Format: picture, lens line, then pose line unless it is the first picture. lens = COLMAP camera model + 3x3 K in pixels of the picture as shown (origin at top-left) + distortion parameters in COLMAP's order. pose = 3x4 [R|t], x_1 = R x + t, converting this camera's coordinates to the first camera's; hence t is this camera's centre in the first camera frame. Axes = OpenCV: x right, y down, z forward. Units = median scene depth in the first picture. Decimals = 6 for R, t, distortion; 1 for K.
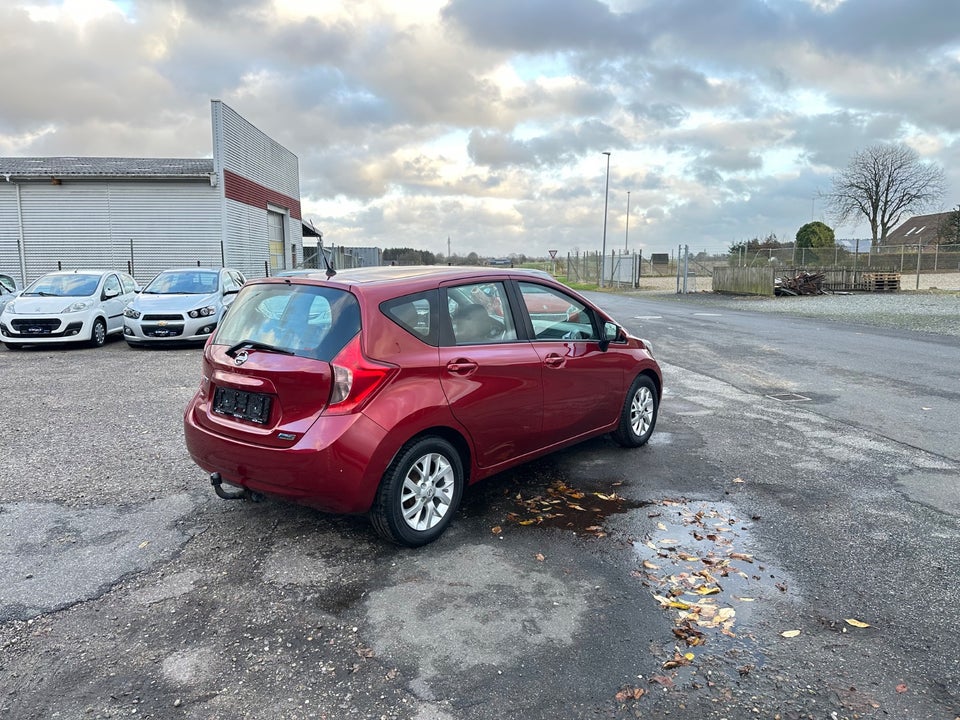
lens RADIAL K [[663.6, 0, 479.4], [0, 663.6, 359.5], [0, 0, 1]] dist [0.044048, -0.045556]
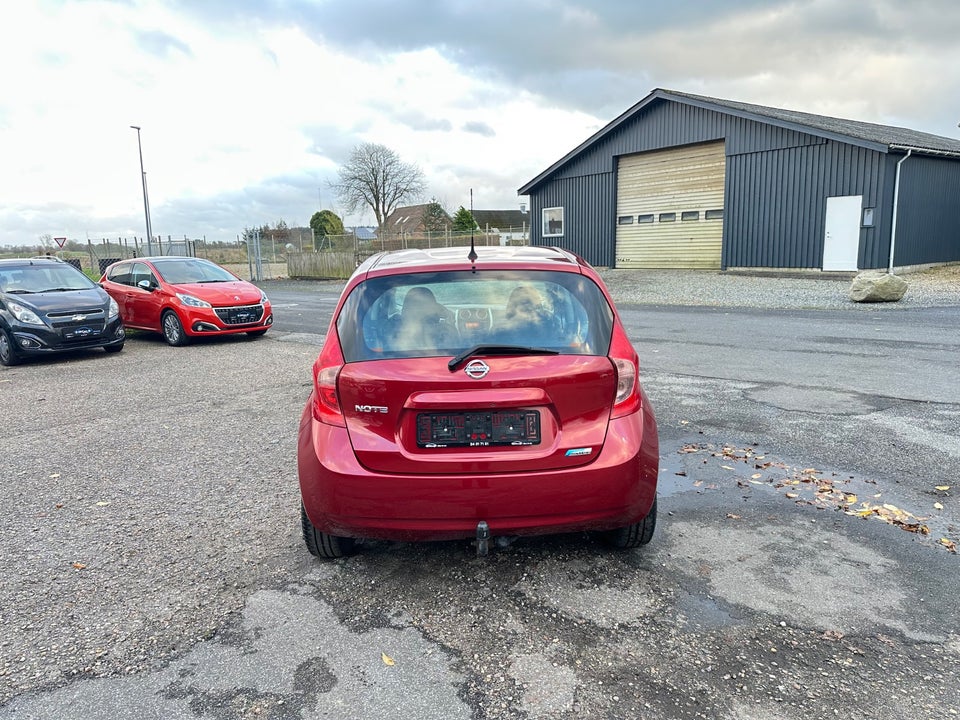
lens RADIAL K [[663.6, 0, 474.0], [0, 663.6, 366.6], [0, 0, 1]] dist [0.044048, -0.045556]
pose [[0.767726, -0.134116, 0.626586, -0.697720], [0.116034, 0.990783, 0.069898, -0.048770], [-0.630185, 0.019043, 0.776212, 0.347687]]
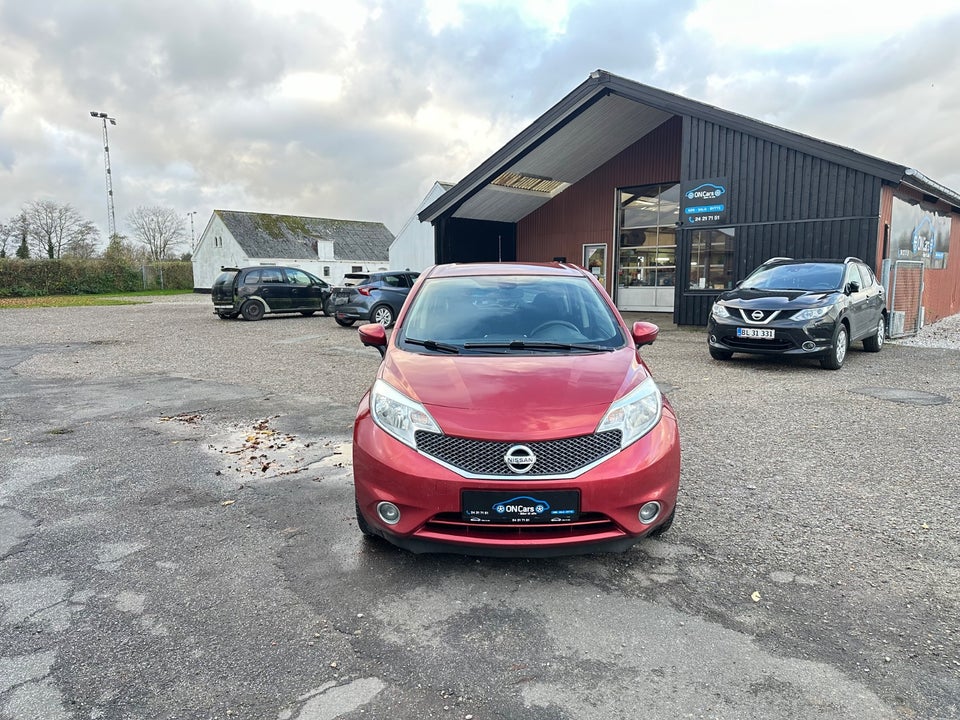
lens RADIAL K [[663.6, 0, 479.6], [0, 663.6, 362.5], [0, 0, 1]] dist [0.044048, -0.045556]
pose [[-0.772169, 0.090030, -0.629007, 0.740078], [-0.080740, 0.967986, 0.237665, -0.259833], [0.630267, 0.234303, -0.740180, 2.007415]]
